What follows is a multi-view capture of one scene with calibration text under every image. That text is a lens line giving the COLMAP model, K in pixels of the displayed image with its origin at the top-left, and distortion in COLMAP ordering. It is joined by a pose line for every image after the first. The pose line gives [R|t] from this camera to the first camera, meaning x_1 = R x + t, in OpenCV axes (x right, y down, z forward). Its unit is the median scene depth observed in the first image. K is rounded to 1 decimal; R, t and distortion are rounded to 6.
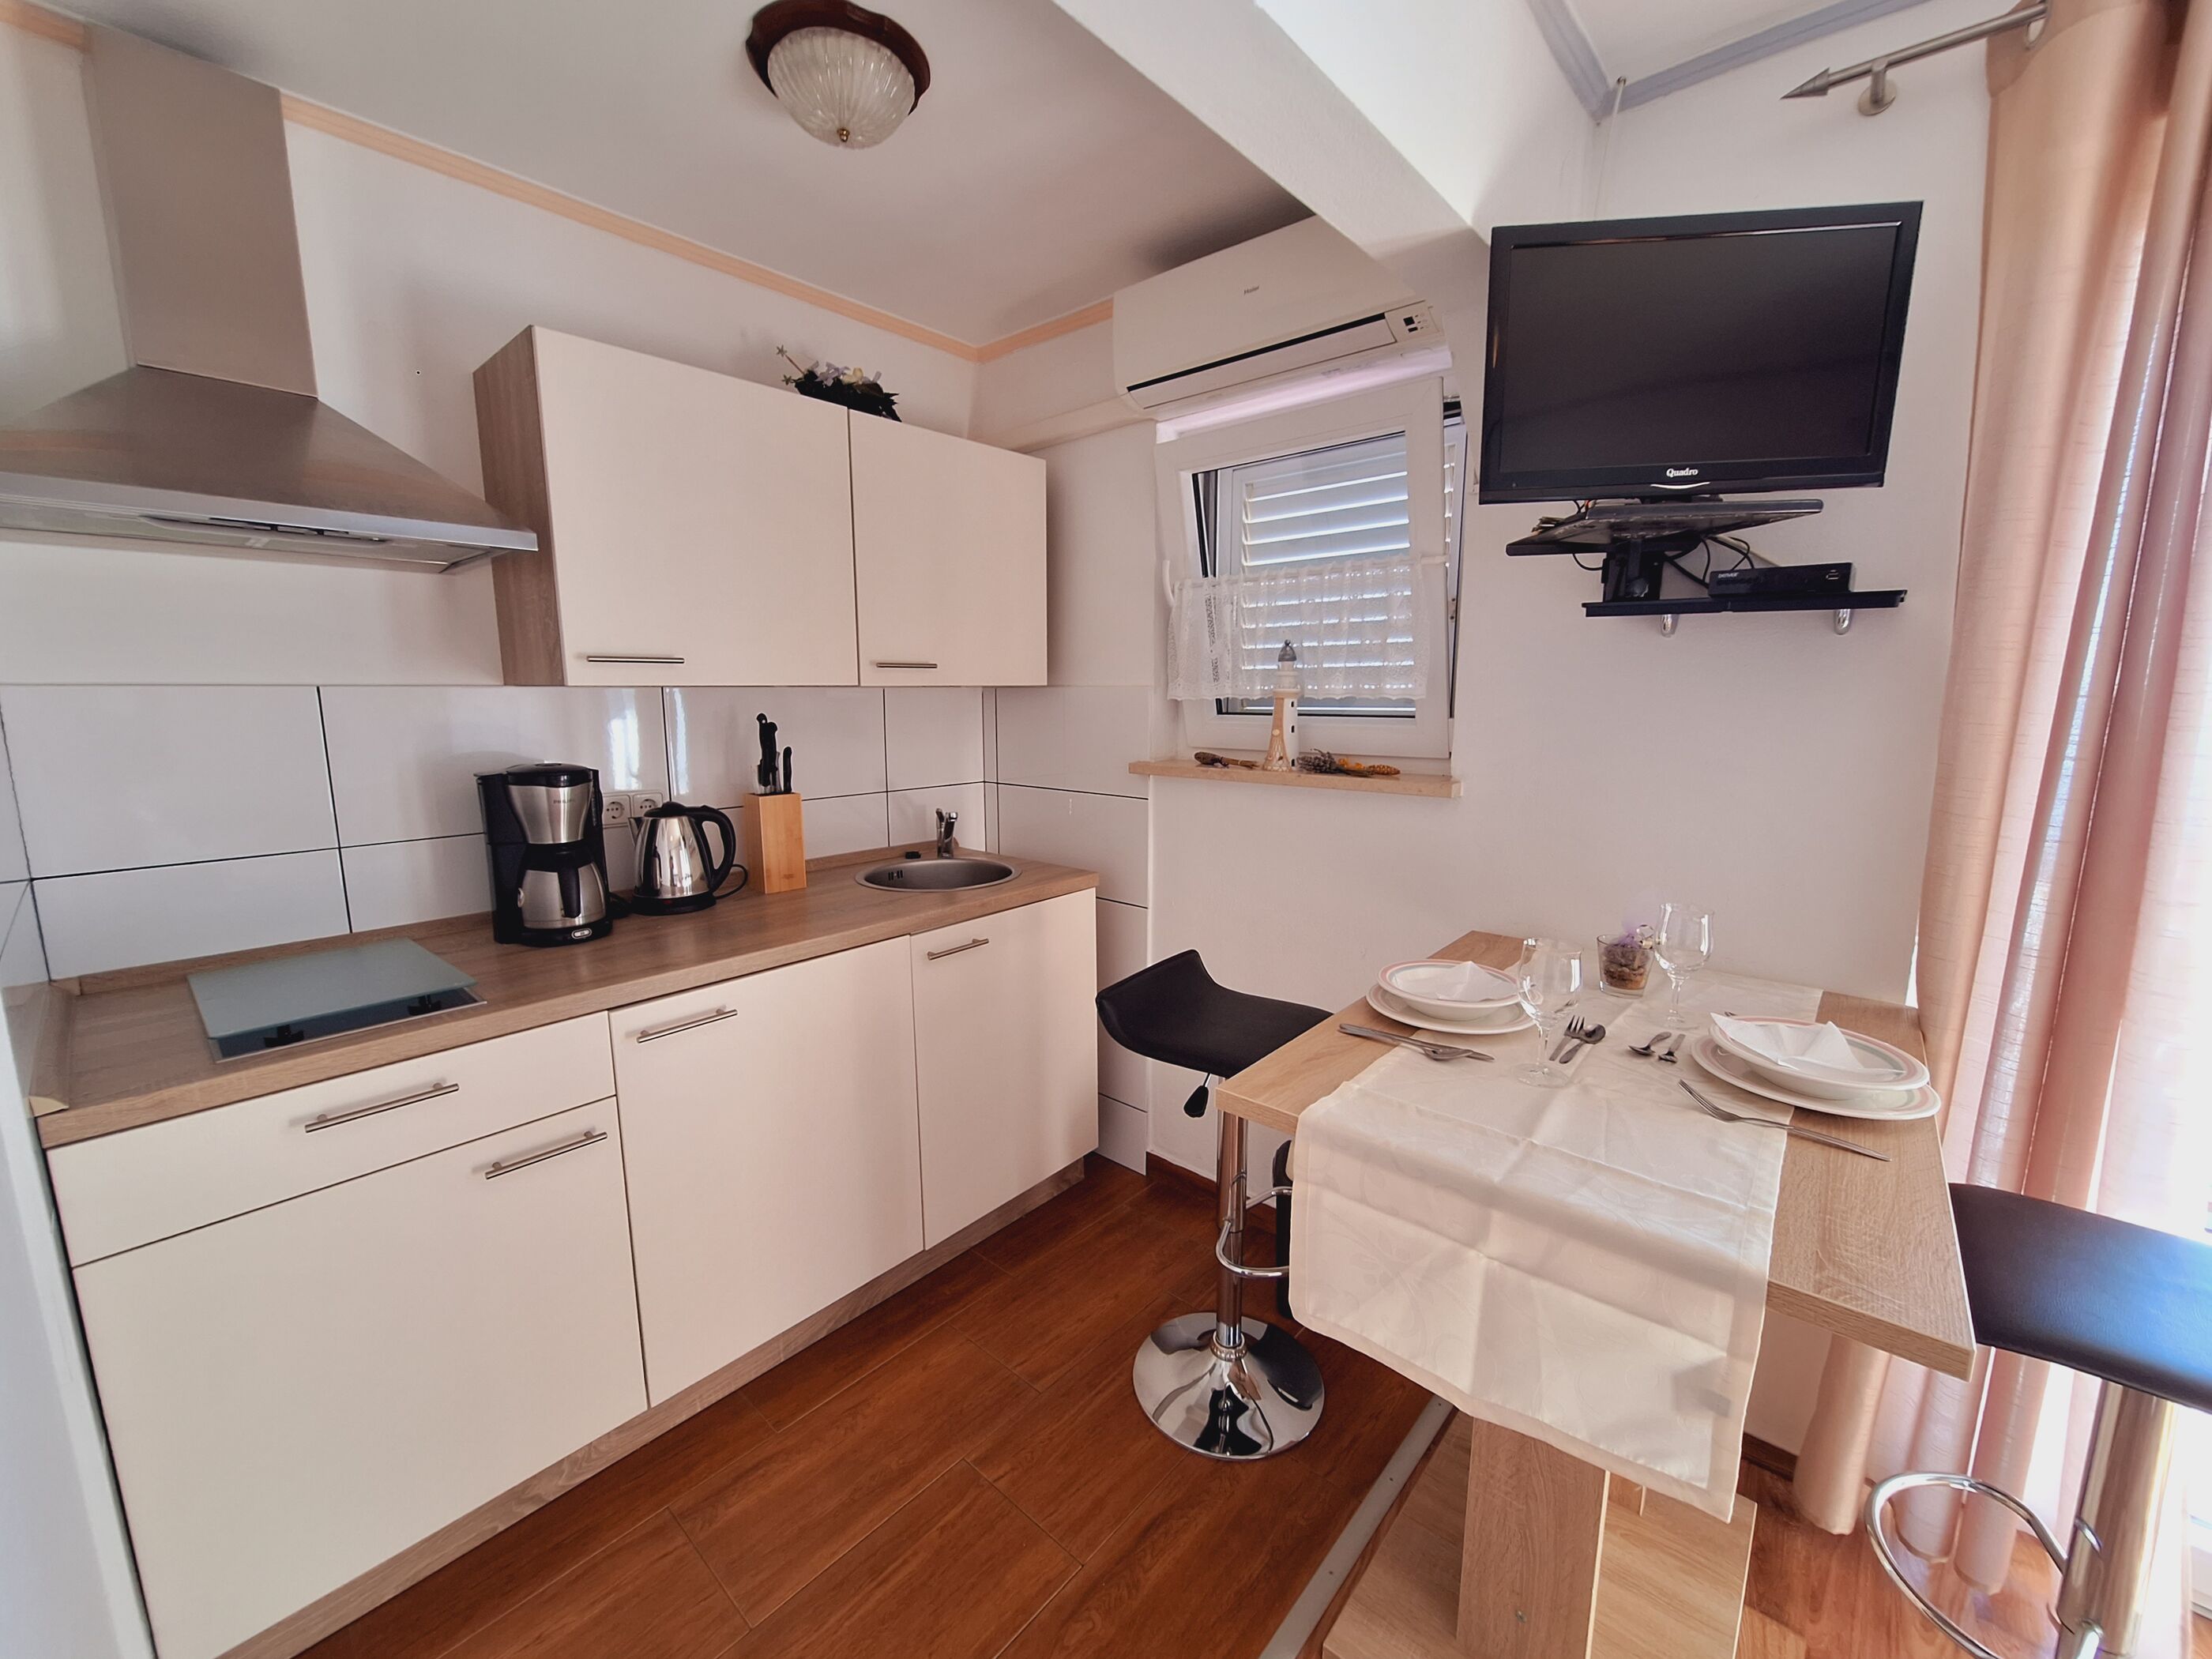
lens RADIAL K [[878.1, 0, 1105.5], [0, 878.1, 831.2], [0, 0, 1]] dist [-0.004040, -0.000599]
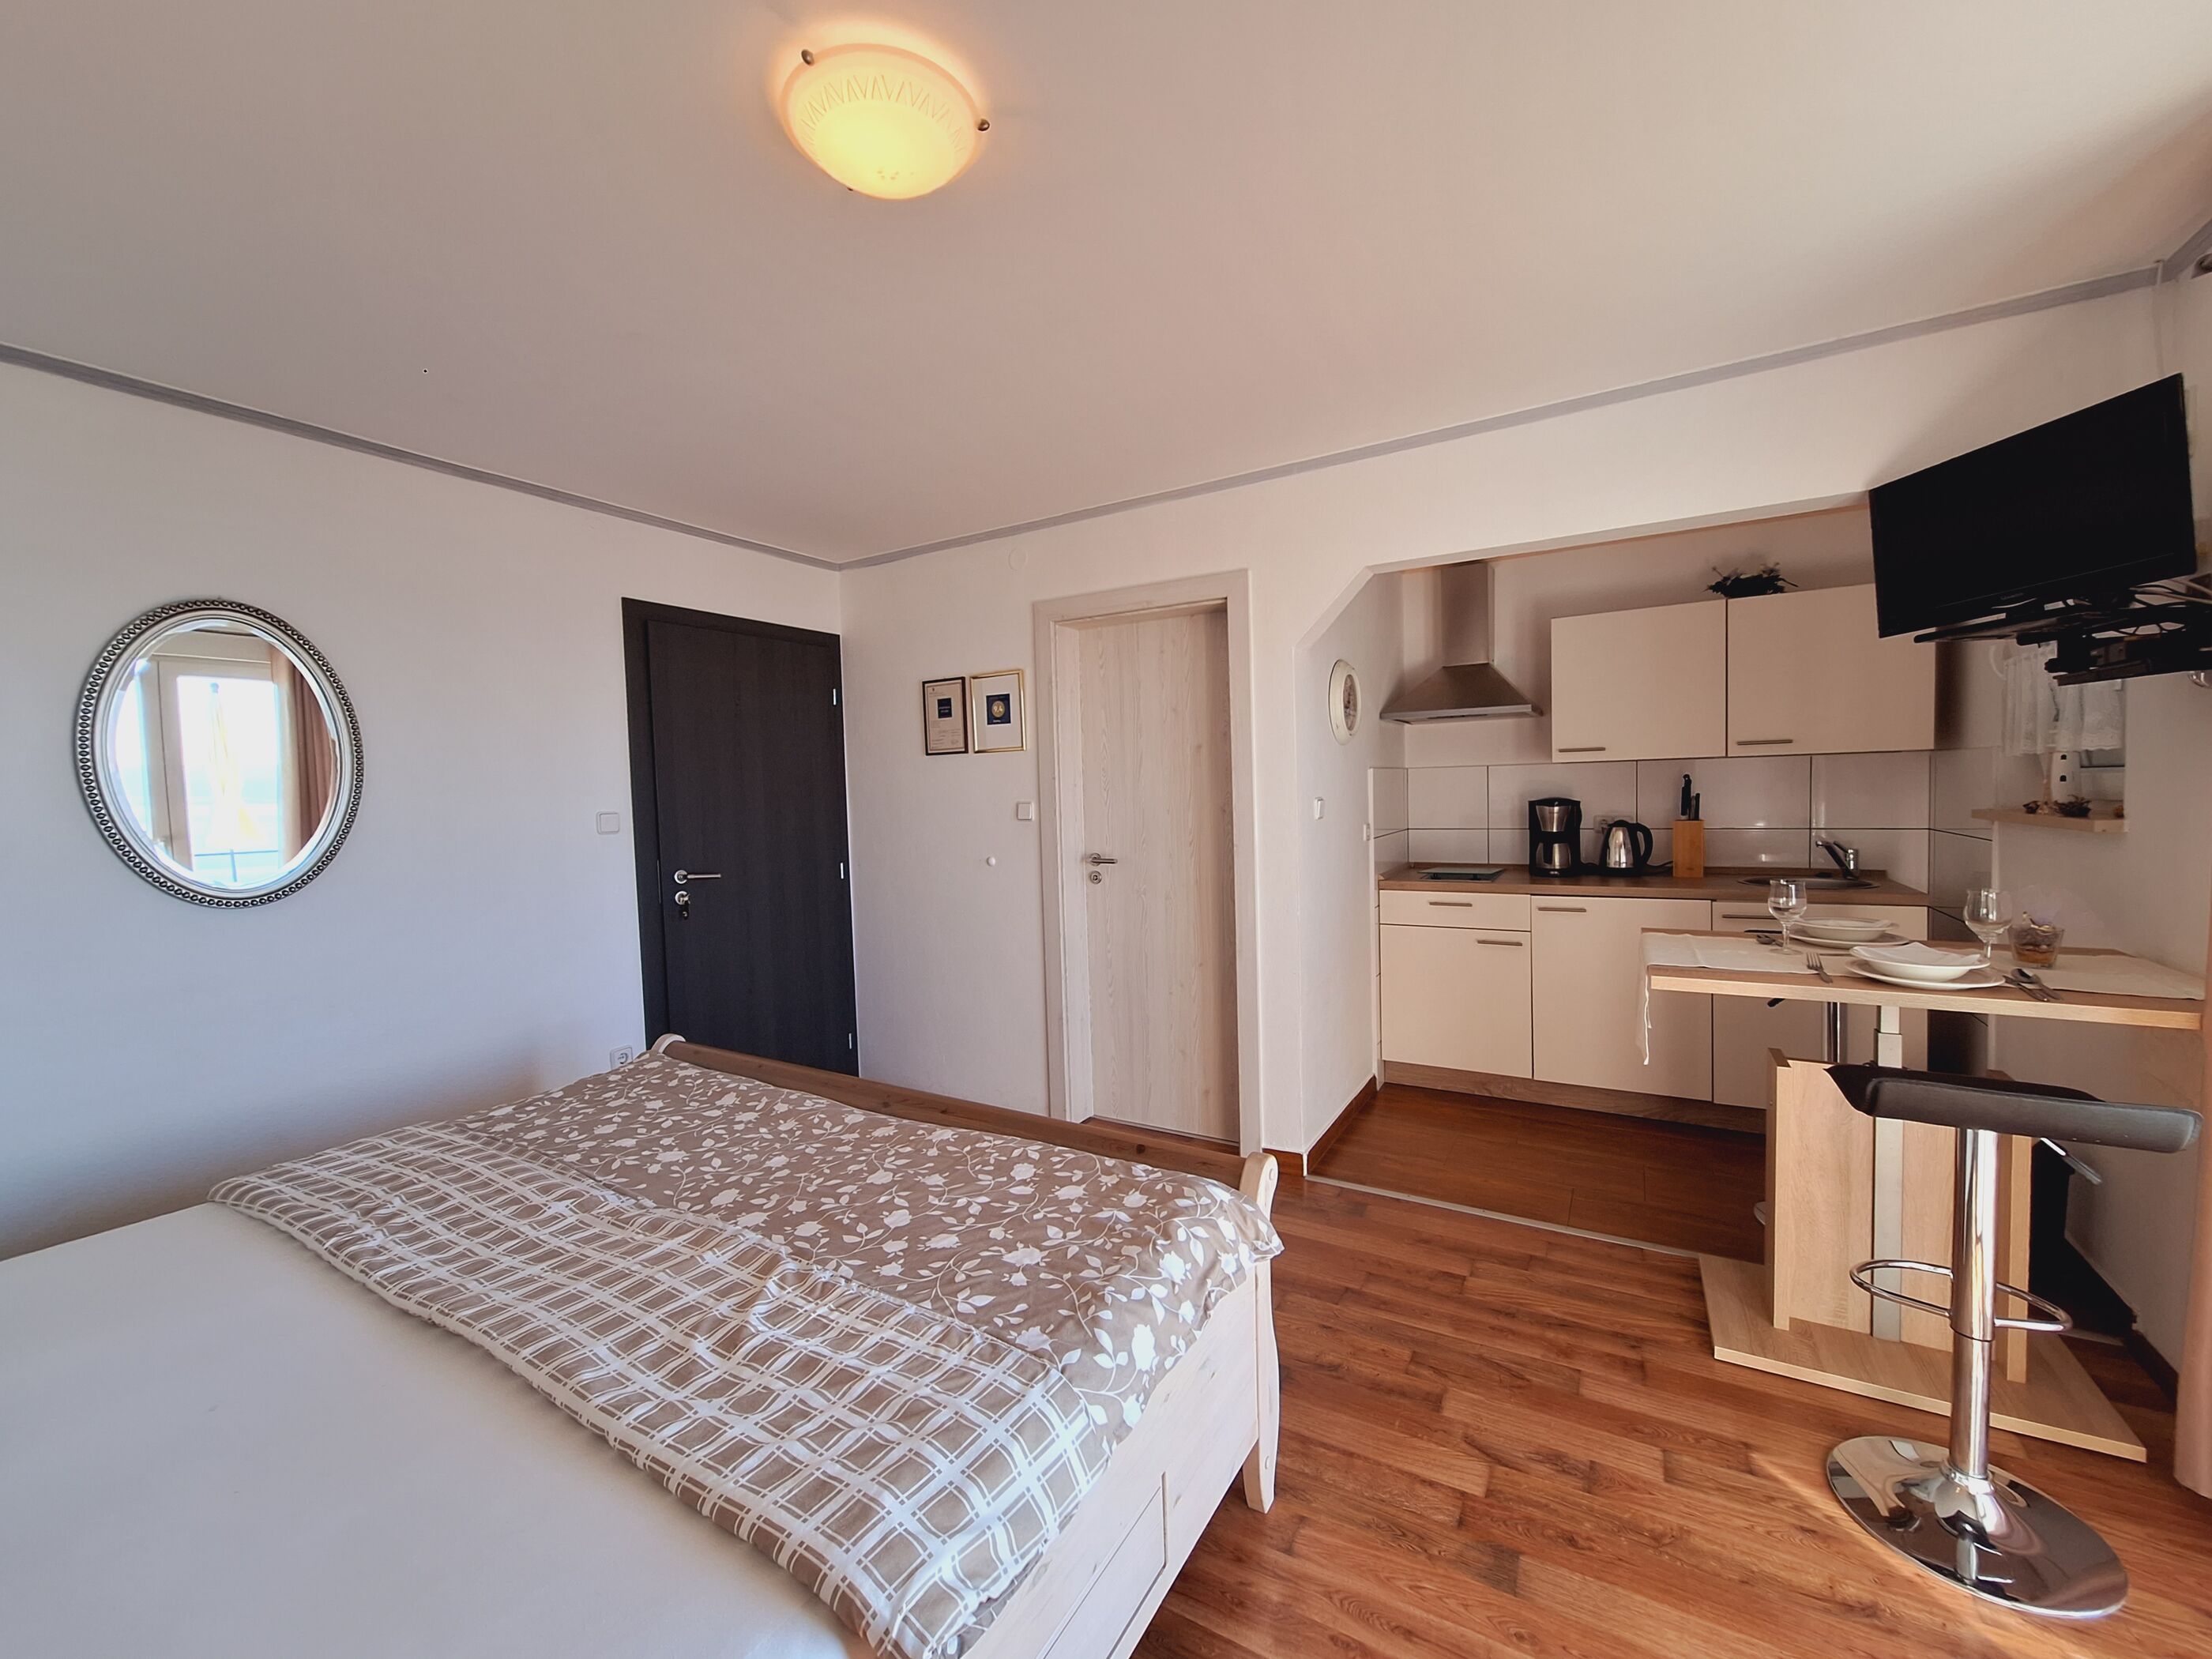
lens RADIAL K [[878.1, 0, 1117.3], [0, 878.1, 828.3], [0, 0, 1]] dist [-0.004040, -0.000599]
pose [[0.192572, 0.040995, -0.980426, 1.244604], [-0.130567, 0.991314, 0.015805, 0.105258], [0.972558, 0.124967, 0.196252, -0.481915]]
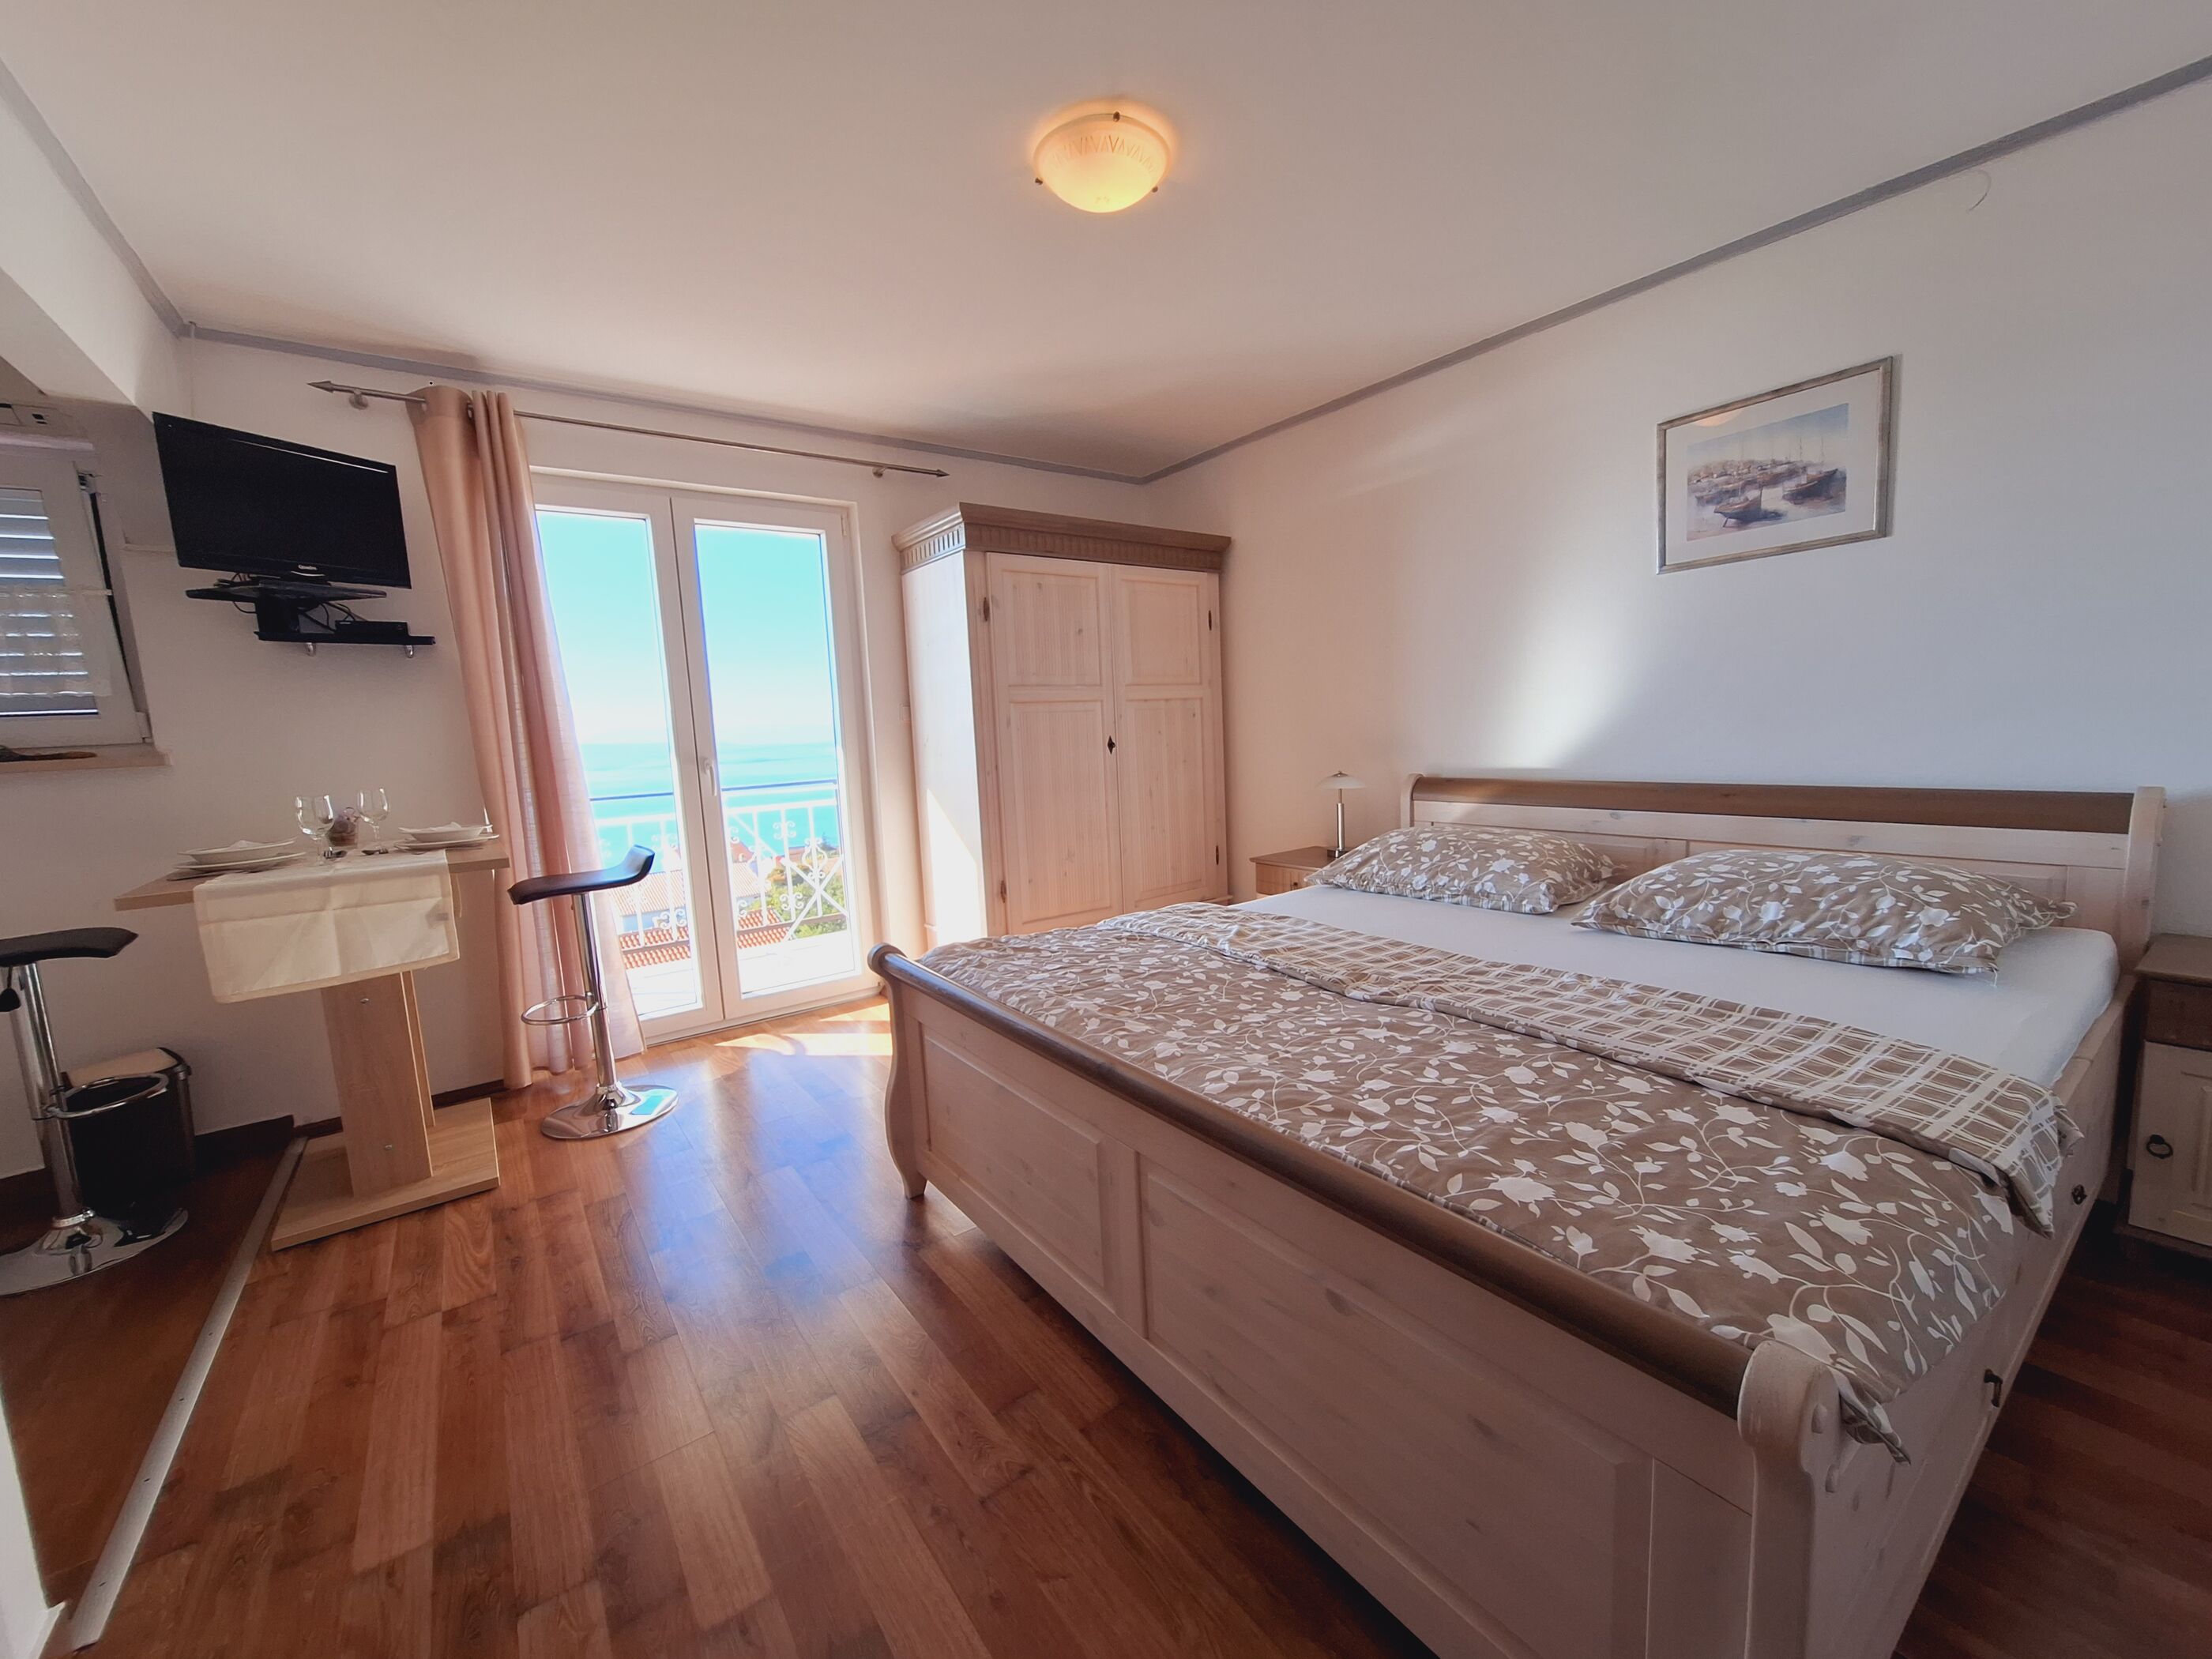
lens RADIAL K [[878.1, 0, 1117.6], [0, 878.1, 833.6], [0, 0, 1]] dist [-0.004040, -0.000599]
pose [[0.206045, -0.131549, 0.969660, -0.629215], [0.204002, 0.974924, 0.088915, 0.243743], [-0.957042, 0.179492, 0.227715, -0.714836]]
